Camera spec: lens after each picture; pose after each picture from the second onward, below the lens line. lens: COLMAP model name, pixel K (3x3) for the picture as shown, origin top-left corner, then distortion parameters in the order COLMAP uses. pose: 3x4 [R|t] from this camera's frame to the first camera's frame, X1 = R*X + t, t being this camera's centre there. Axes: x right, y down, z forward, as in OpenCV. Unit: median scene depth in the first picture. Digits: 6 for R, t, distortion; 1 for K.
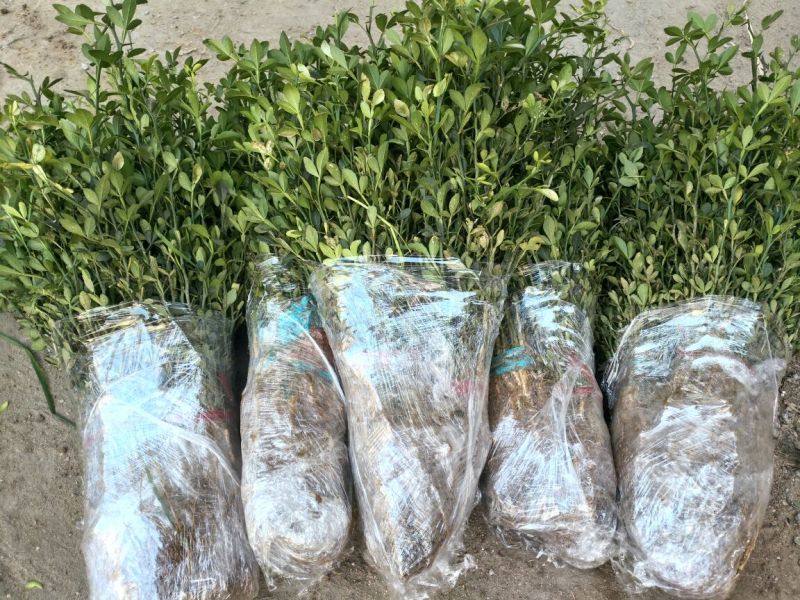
lens RADIAL K [[610.2, 0, 388.9], [0, 610.2, 329.5], [0, 0, 1]] dist [-0.044452, 0.034130]
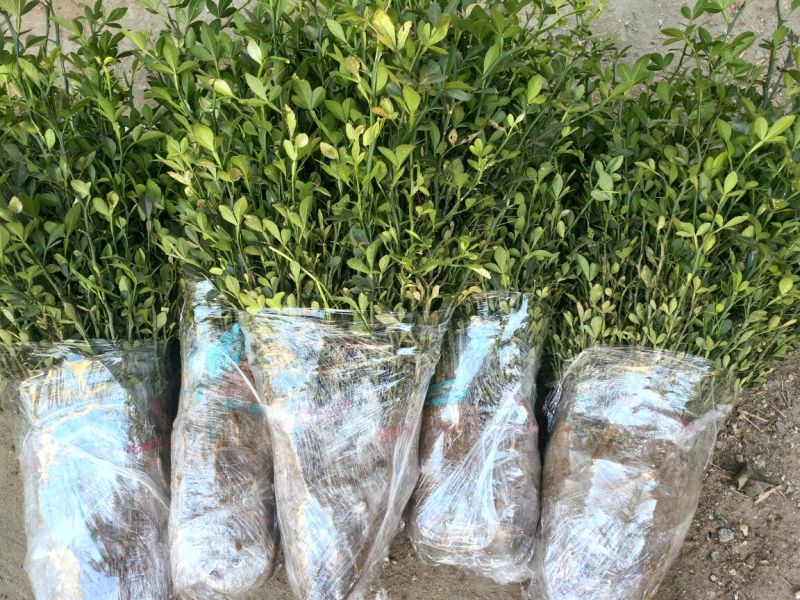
lens RADIAL K [[610.2, 0, 397.5], [0, 610.2, 299.5], [0, 0, 1]] dist [-0.044452, 0.034130]
pose [[0.998451, 0.051619, -0.020747, 0.142107], [-0.044254, 0.962936, 0.266074, -0.378944], [0.033712, -0.264743, 0.963729, 0.095608]]
